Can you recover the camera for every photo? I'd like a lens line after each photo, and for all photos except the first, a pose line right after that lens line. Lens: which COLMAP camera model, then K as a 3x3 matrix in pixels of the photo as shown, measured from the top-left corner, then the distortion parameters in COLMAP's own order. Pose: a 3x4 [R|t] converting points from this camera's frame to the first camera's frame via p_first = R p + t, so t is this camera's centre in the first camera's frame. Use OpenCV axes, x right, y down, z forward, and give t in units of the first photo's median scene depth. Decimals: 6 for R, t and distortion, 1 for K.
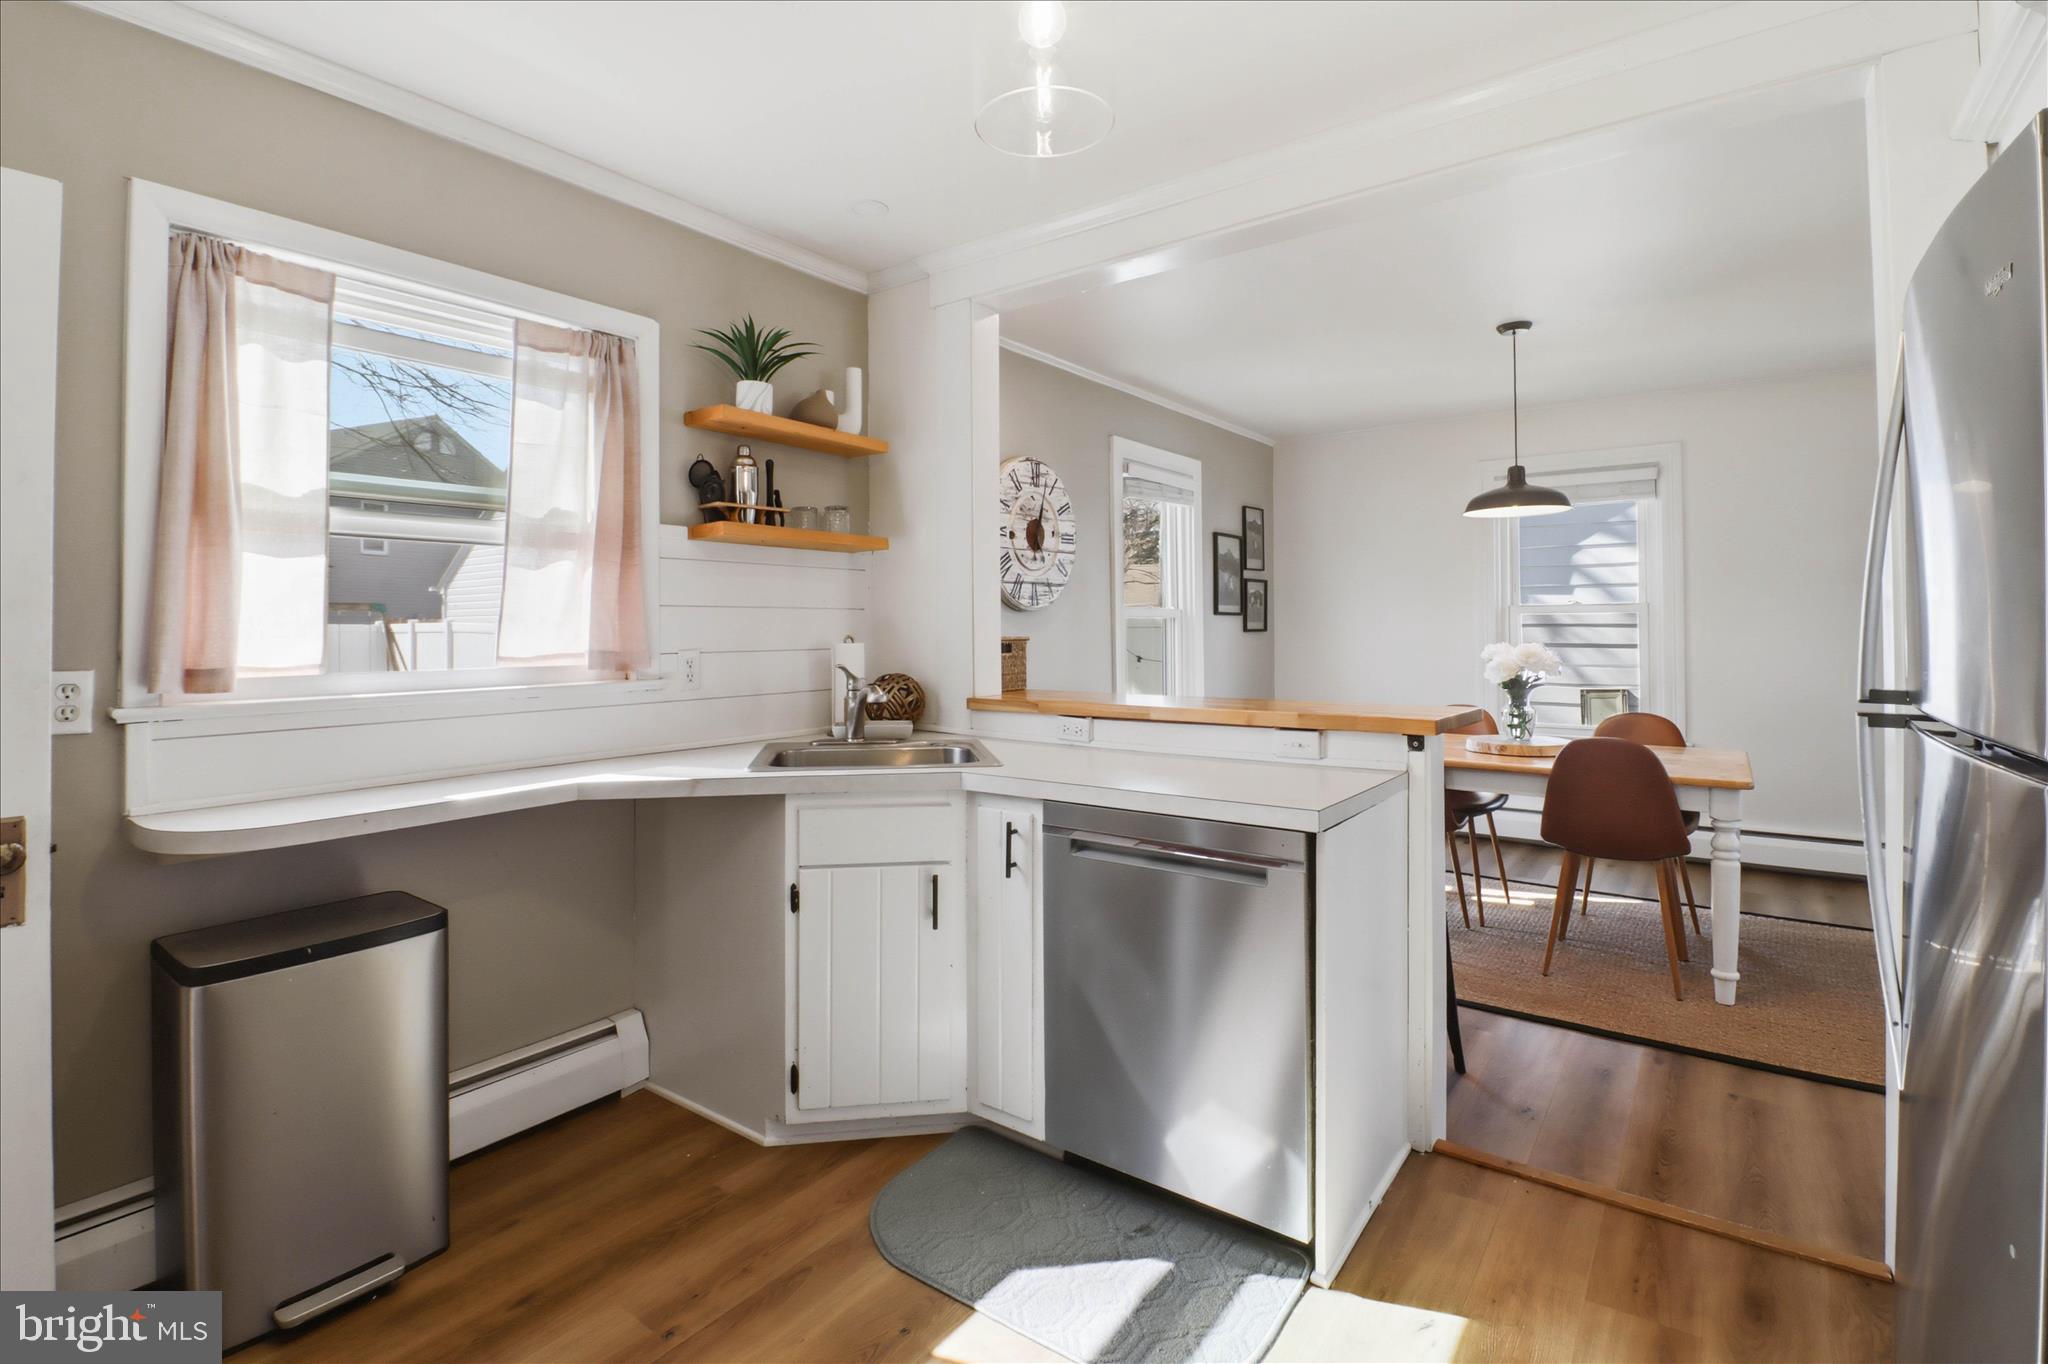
lens RADIAL K [[973.3, 0, 995.4], [0, 973.3, 598.9], [0, 0, 1]] dist [-0.004815, -0.006143]
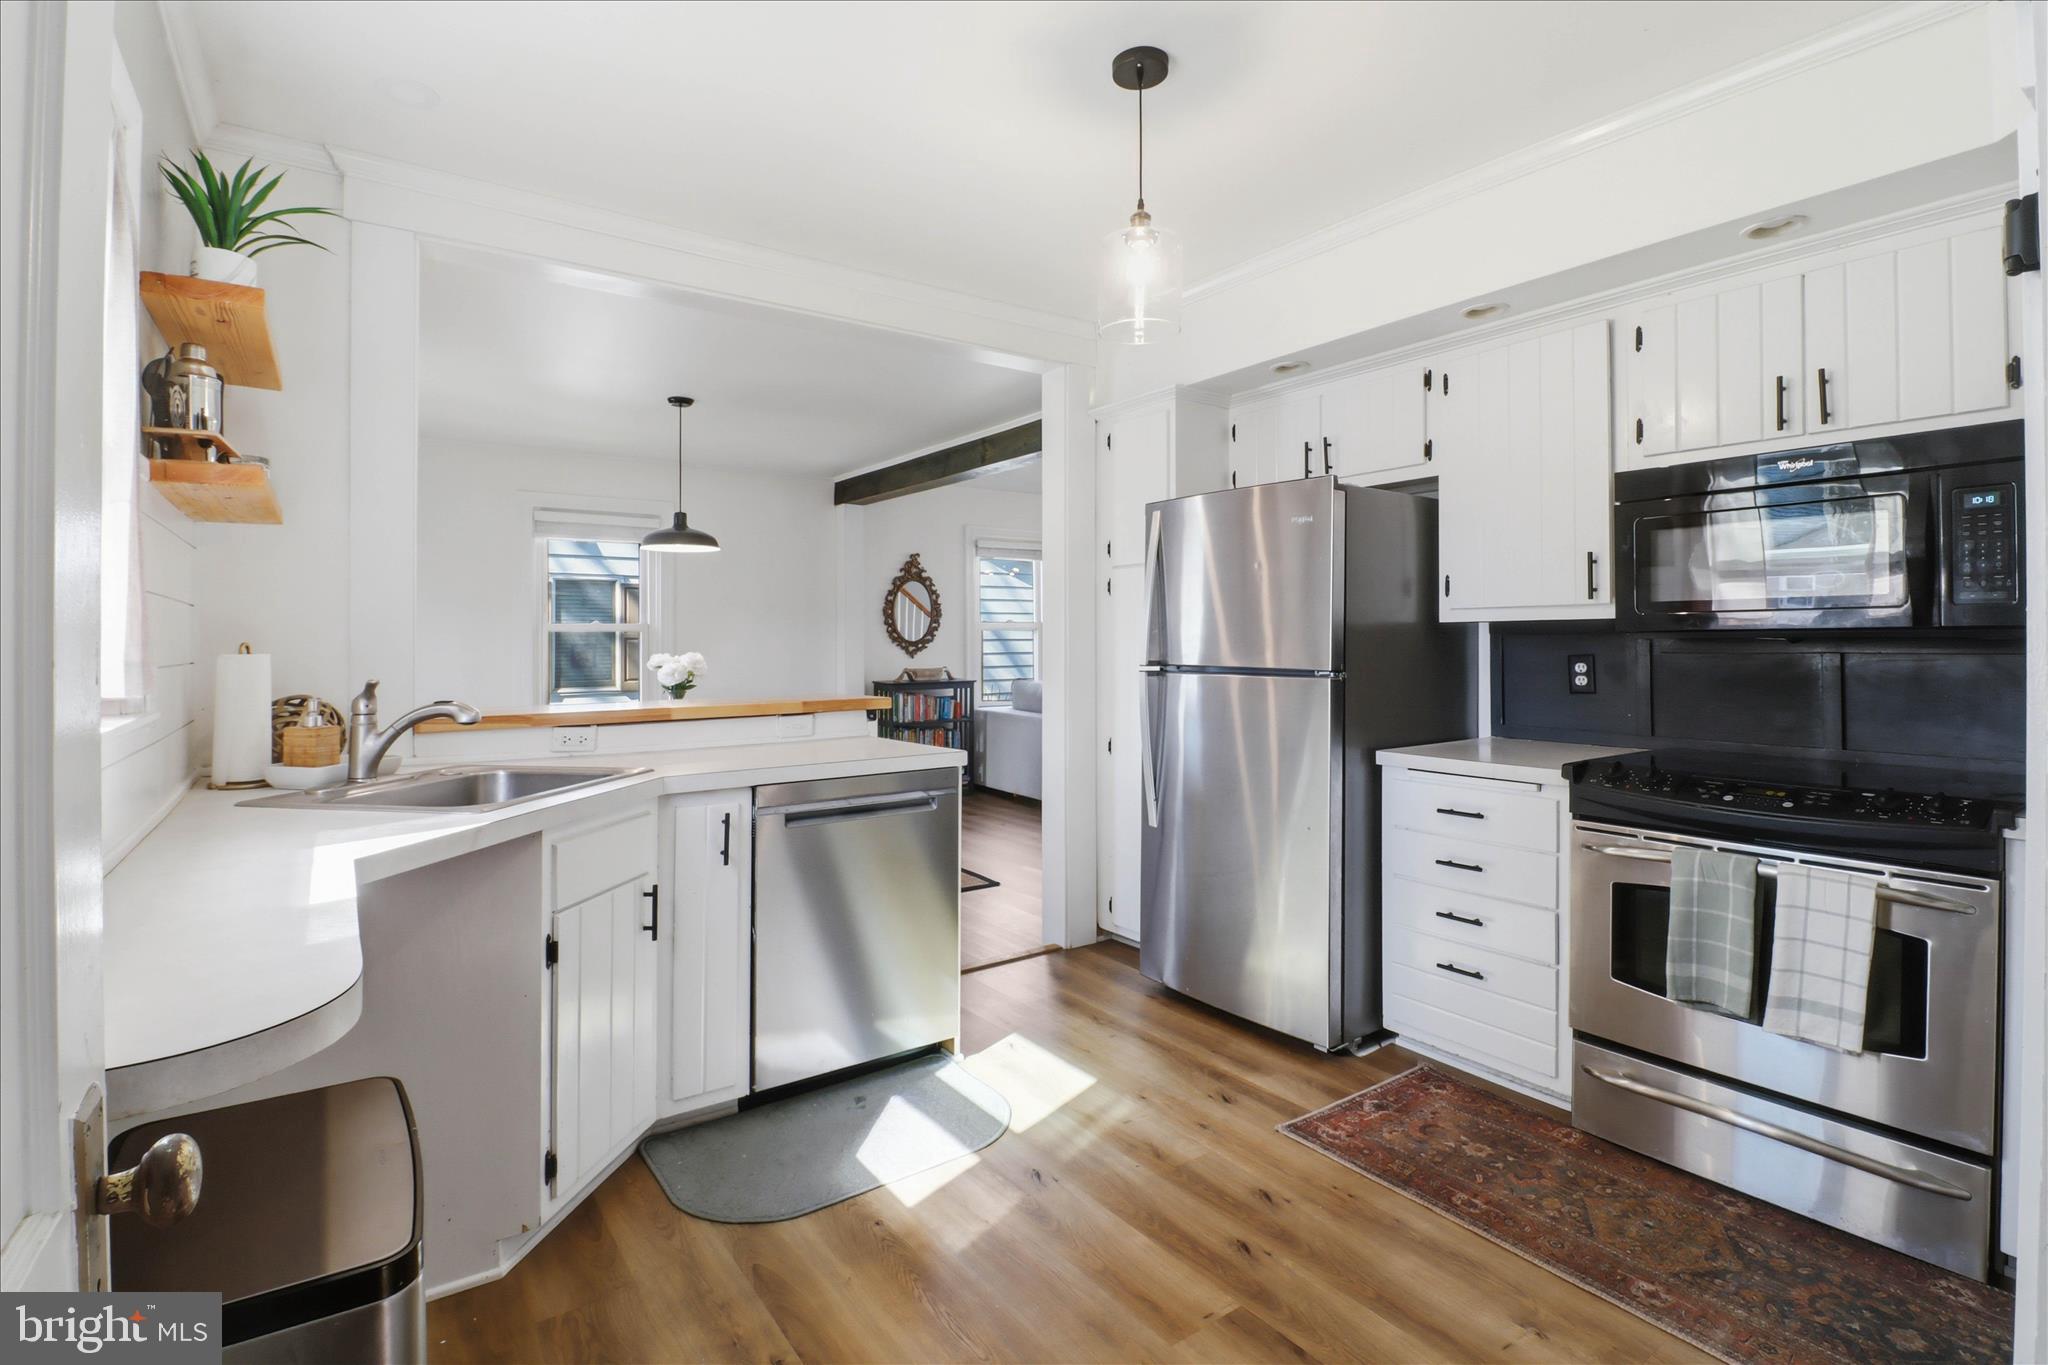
lens RADIAL K [[973.3, 0, 989.4], [0, 973.3, 620.1], [0, 0, 1]] dist [-0.004815, -0.006143]
pose [[0.300237, 0.026215, 0.953504, -0.650428], [-0.025012, 0.999495, -0.019603, 0.021355], [-0.953537, -0.017963, 0.300741, 0.284856]]
